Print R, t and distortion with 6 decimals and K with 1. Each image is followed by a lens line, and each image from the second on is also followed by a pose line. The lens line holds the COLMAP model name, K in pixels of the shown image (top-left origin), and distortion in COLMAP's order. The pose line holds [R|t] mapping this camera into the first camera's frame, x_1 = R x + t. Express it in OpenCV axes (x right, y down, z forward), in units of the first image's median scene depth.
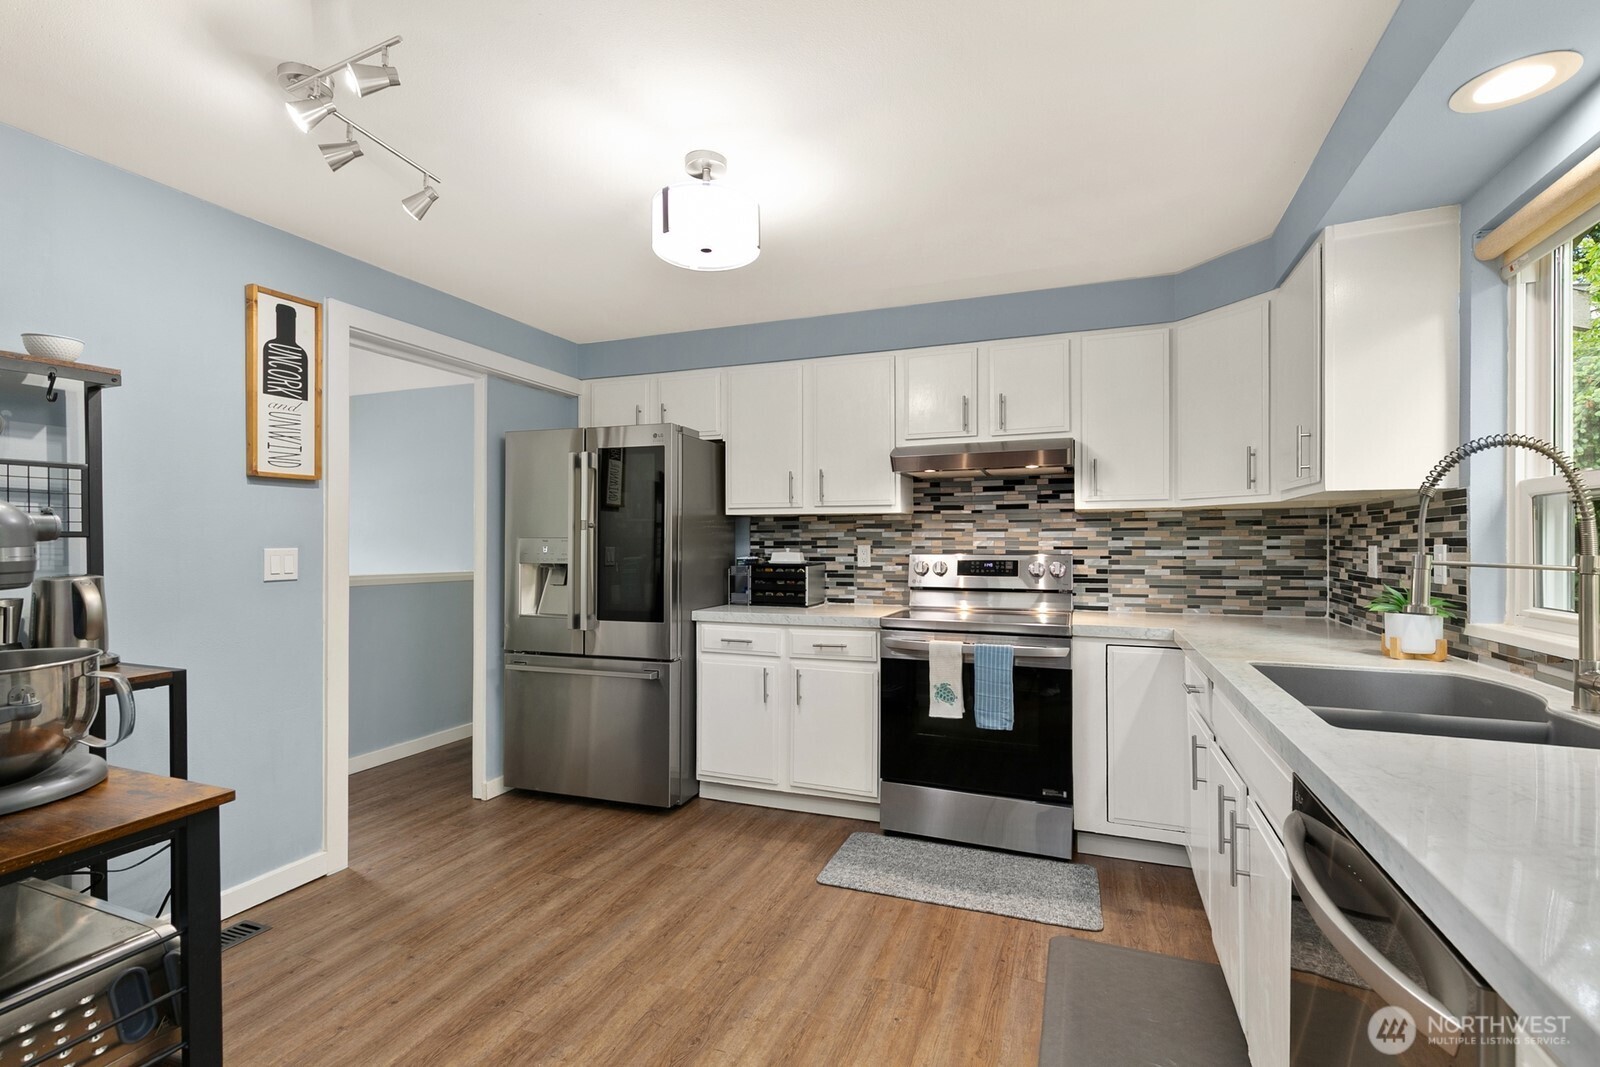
lens RADIAL K [[715.8, 0, 800.0], [0, 715.8, 533.5], [0, 0, 1]] dist [0.005406, -0.000175]
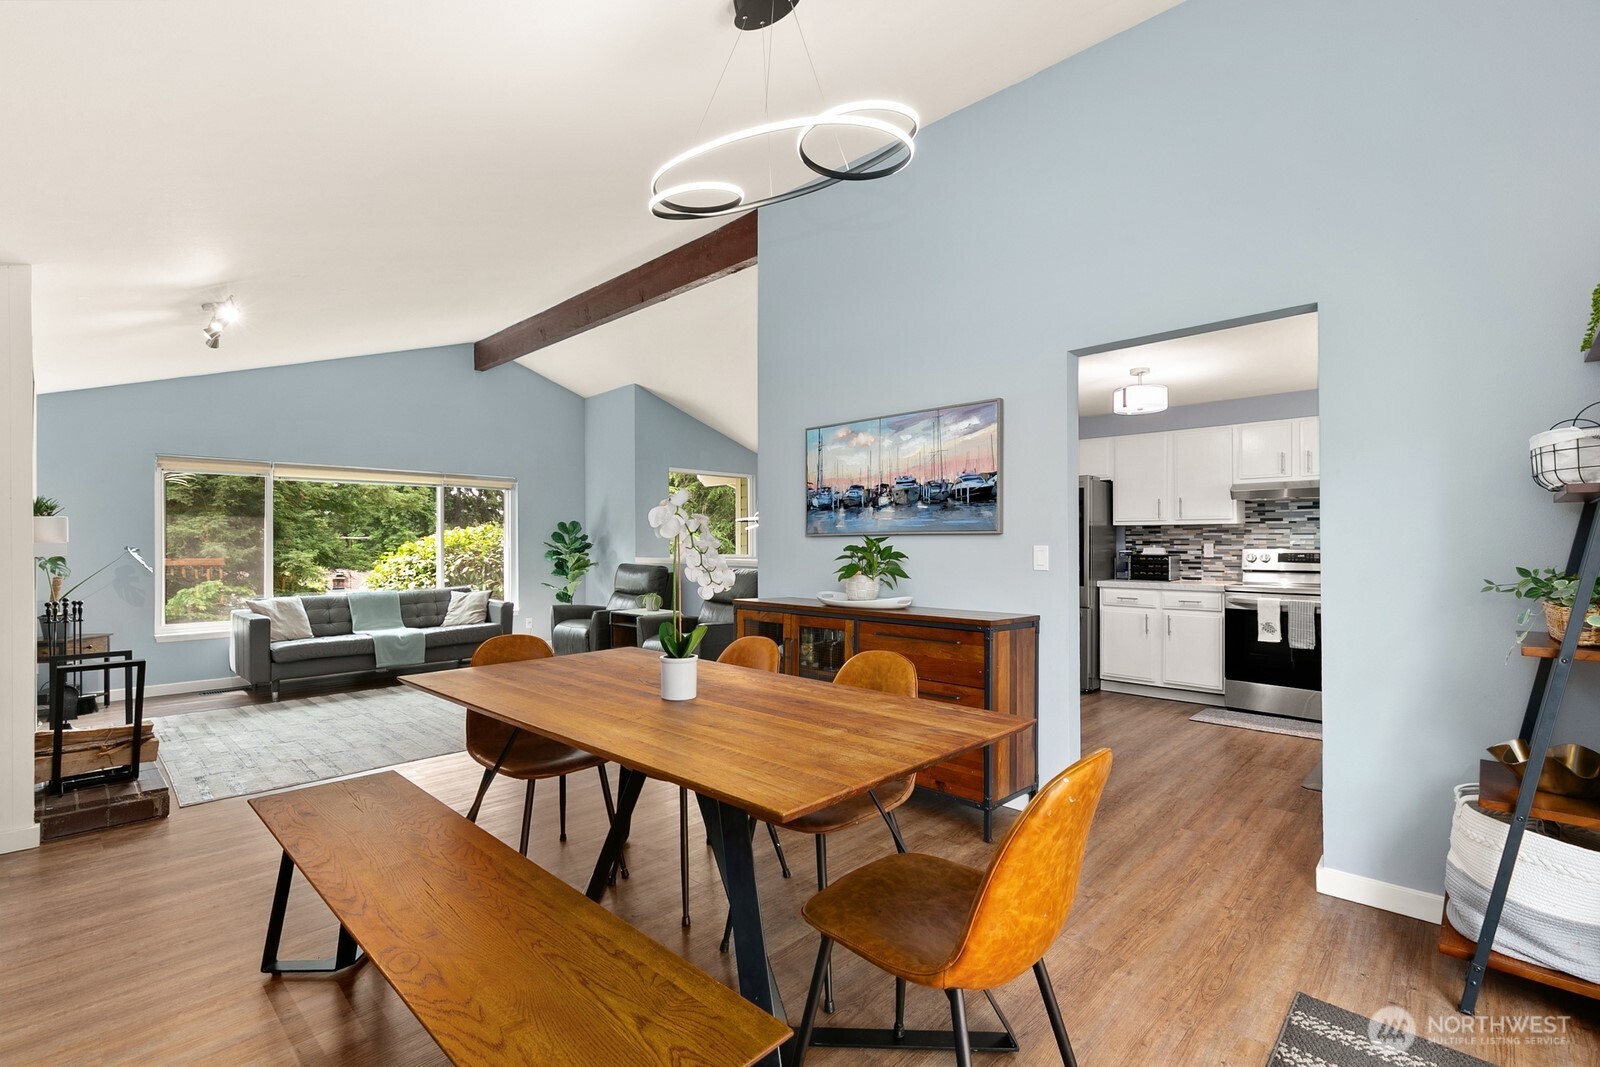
lens RADIAL K [[715.8, 0, 800.0], [0, 715.8, 533.5], [0, 0, 1]] dist [0.005406, -0.000175]
pose [[0.926397, -0.004005, -0.376527, -0.158837], [0.003582, 0.999992, -0.001825, -0.006468], [0.376531, 0.000342, 0.926404, -0.851660]]
